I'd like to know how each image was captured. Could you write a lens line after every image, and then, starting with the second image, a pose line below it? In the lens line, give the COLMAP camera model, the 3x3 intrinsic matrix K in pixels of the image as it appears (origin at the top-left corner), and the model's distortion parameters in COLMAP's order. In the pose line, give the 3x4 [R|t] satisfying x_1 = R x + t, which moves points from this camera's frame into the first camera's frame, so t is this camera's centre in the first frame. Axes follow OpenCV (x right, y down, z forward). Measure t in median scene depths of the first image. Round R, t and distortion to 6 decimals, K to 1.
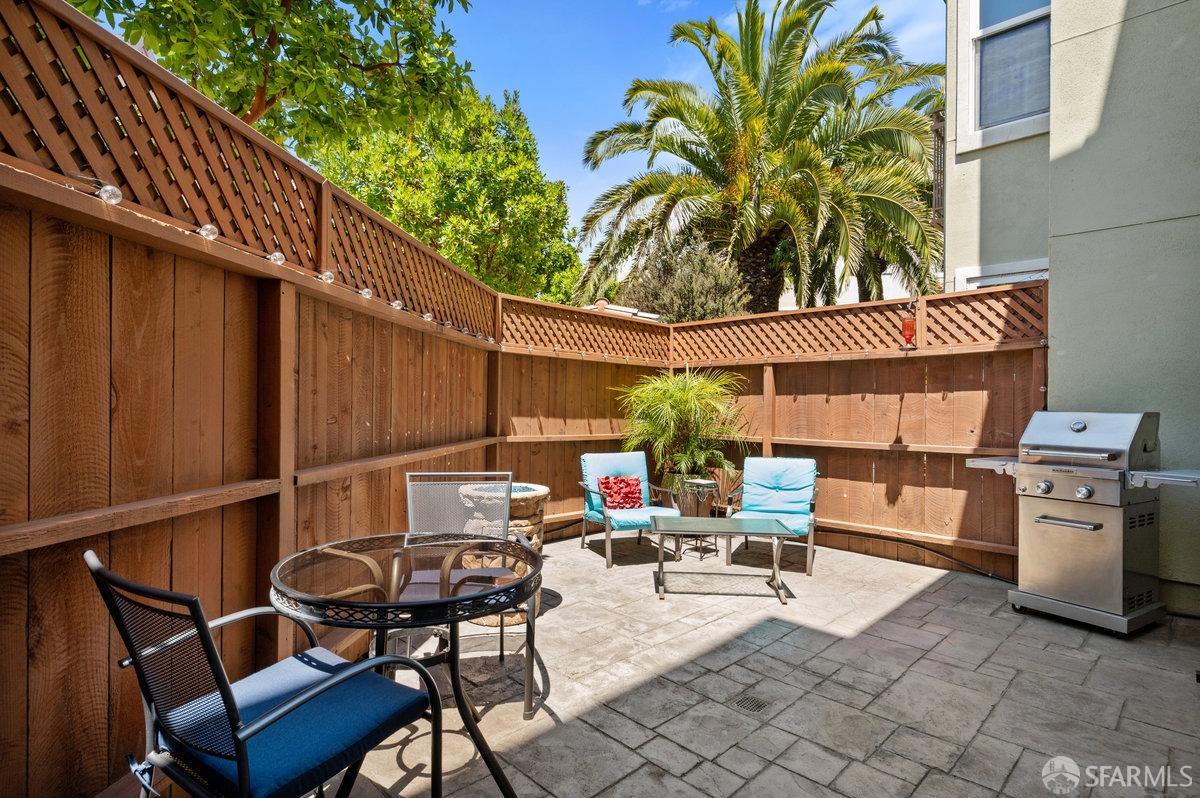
lens RADIAL K [[593.4, 0, 598.1], [0, 593.4, 404.6], [0, 0, 1]] dist [0.001250, 0.000136]
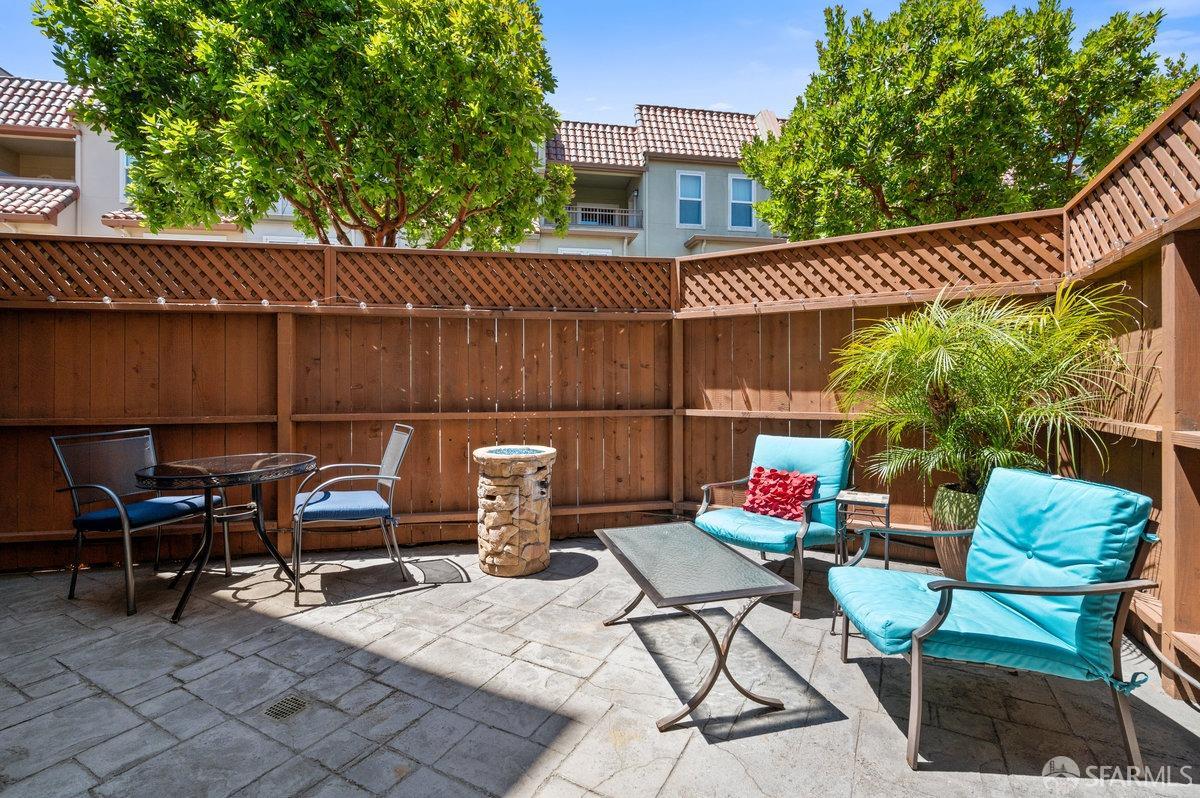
lens RADIAL K [[505.7, 0, 598.6], [0, 505.7, 398.2], [0, 0, 1]] dist [-0.007955, -0.000550]
pose [[0.291167, -0.007212, -0.956645, 0.549184], [0.011655, 0.999924, -0.003991, 0.036384], [0.956601, -0.009987, 0.291229, 0.627258]]
